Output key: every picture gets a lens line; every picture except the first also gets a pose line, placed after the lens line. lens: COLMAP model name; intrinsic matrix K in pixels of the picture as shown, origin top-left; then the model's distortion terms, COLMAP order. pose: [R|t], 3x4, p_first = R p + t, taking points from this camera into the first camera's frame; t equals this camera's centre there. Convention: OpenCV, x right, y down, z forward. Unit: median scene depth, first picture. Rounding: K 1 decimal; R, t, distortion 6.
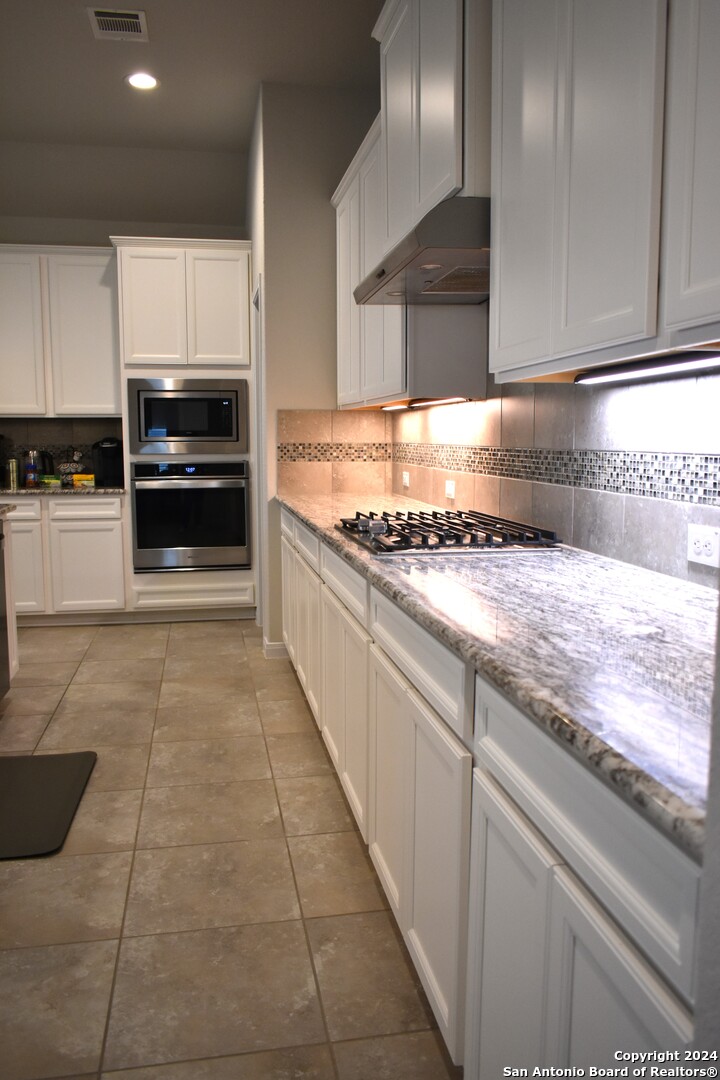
lens RADIAL K [[844.5, 0, 358.7], [0, 844.5, 537.4], [0, 0, 1]] dist [-0.012441, -0.002598]
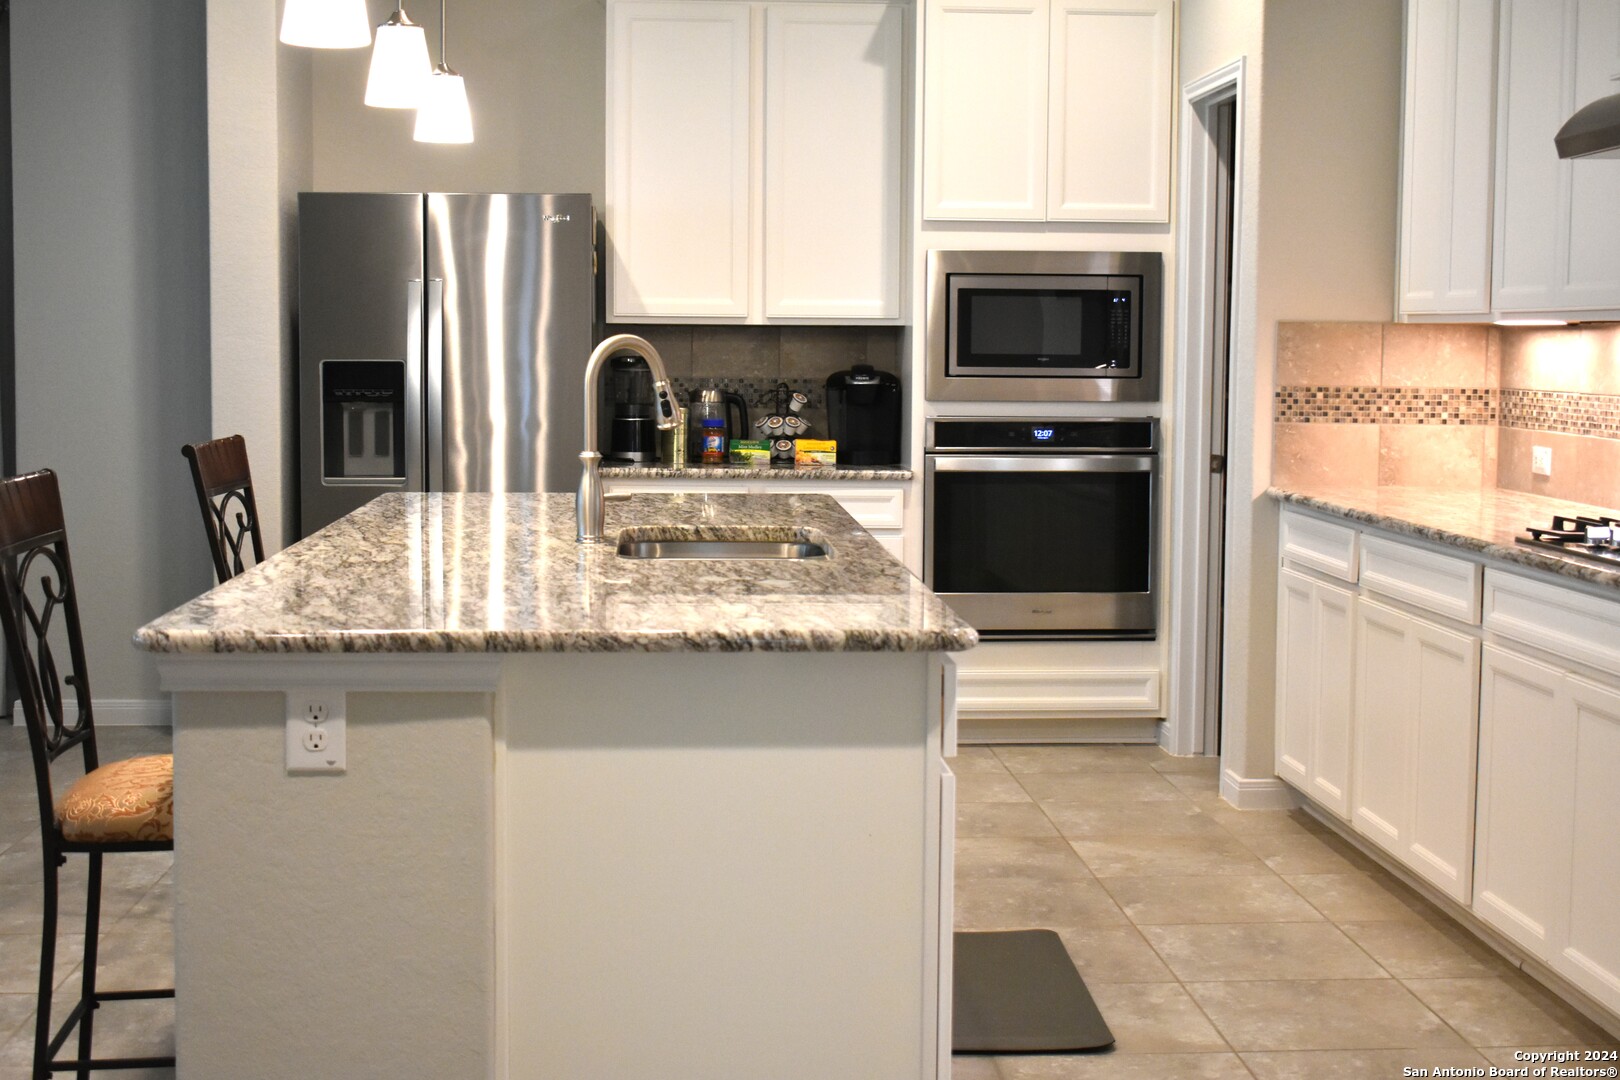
lens RADIAL K [[2248.1, 0, 810.9], [0, 2248.1, 540.7], [0, 0, 1]] dist [-0.028036, 0.000000]
pose [[0.993577, 0.021264, -0.111144, -0.199352], [-0.024775, 0.999234, -0.030304, 0.026896], [0.110414, 0.032863, 0.993342, -0.338430]]
